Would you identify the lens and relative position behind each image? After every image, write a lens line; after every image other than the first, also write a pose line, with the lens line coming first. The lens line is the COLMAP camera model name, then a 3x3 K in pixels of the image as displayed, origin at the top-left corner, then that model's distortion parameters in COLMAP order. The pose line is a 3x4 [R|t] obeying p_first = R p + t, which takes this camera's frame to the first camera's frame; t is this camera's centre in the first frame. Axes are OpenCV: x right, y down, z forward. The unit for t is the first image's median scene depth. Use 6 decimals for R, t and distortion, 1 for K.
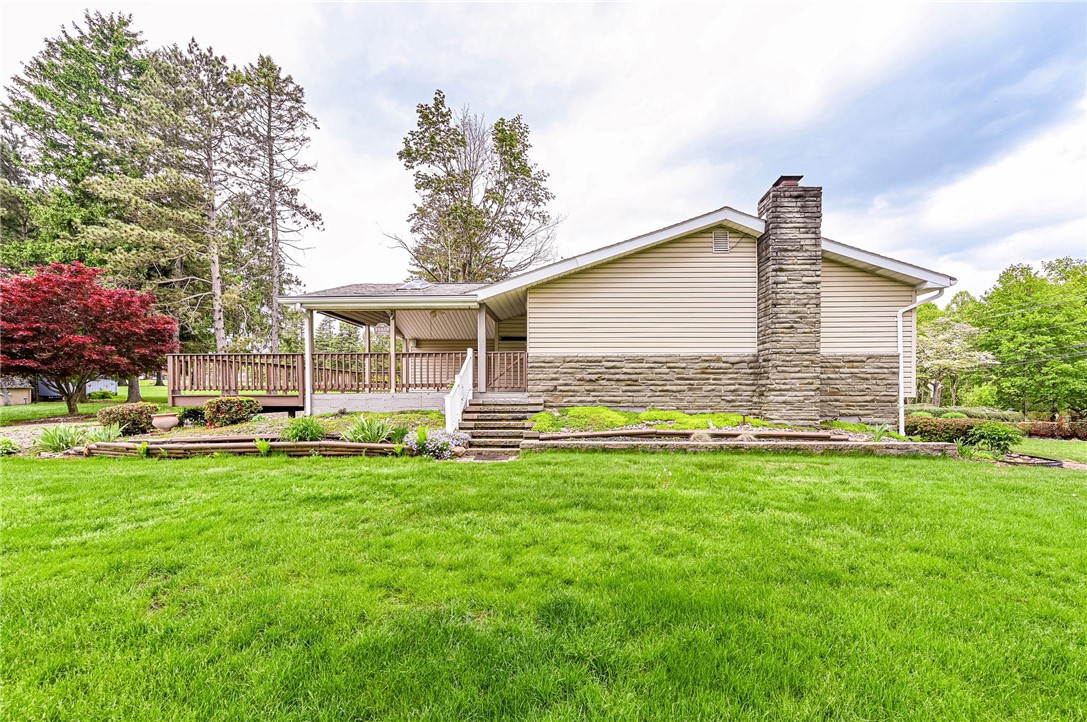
lens RADIAL K [[455.6, 0, 545.2], [0, 455.6, 391.1], [0, 0, 1]] dist [0.000707, 0.000230]
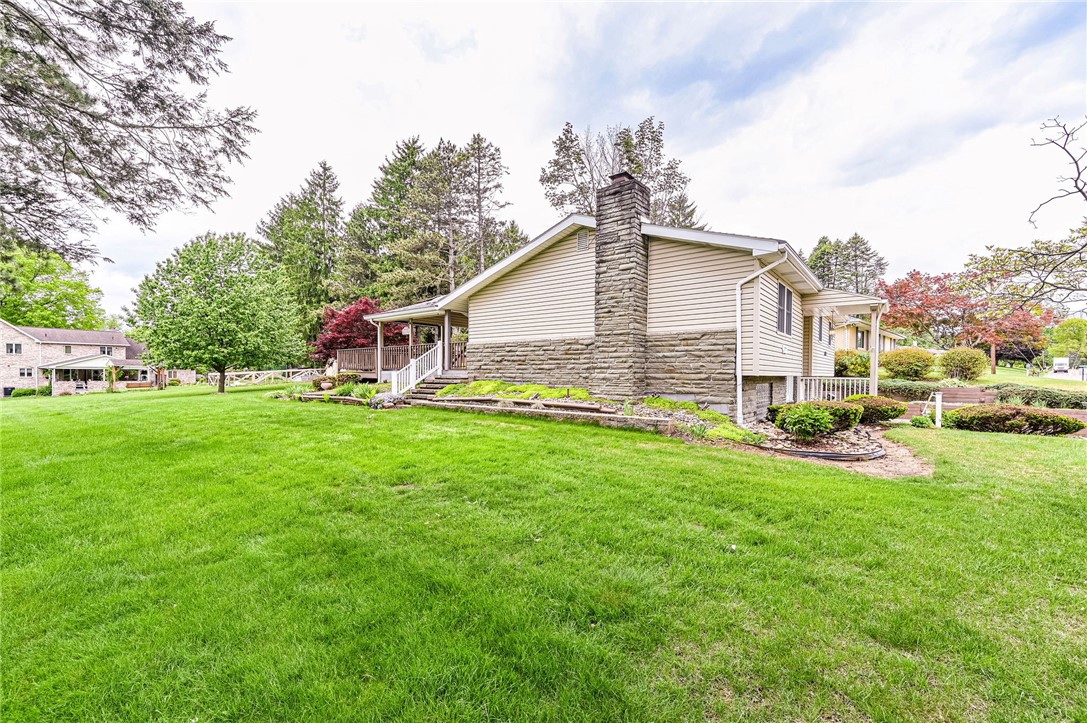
lens RADIAL K [[448.0, 0, 538.0], [0, 448.0, 367.4], [0, 0, 1]] dist [-0.000621, 0.000139]
pose [[0.796684, -0.003716, -0.604385, 1.005325], [-0.001214, 0.999969, -0.007749, 0.004863], [0.604395, 0.006907, 0.796655, 0.021778]]
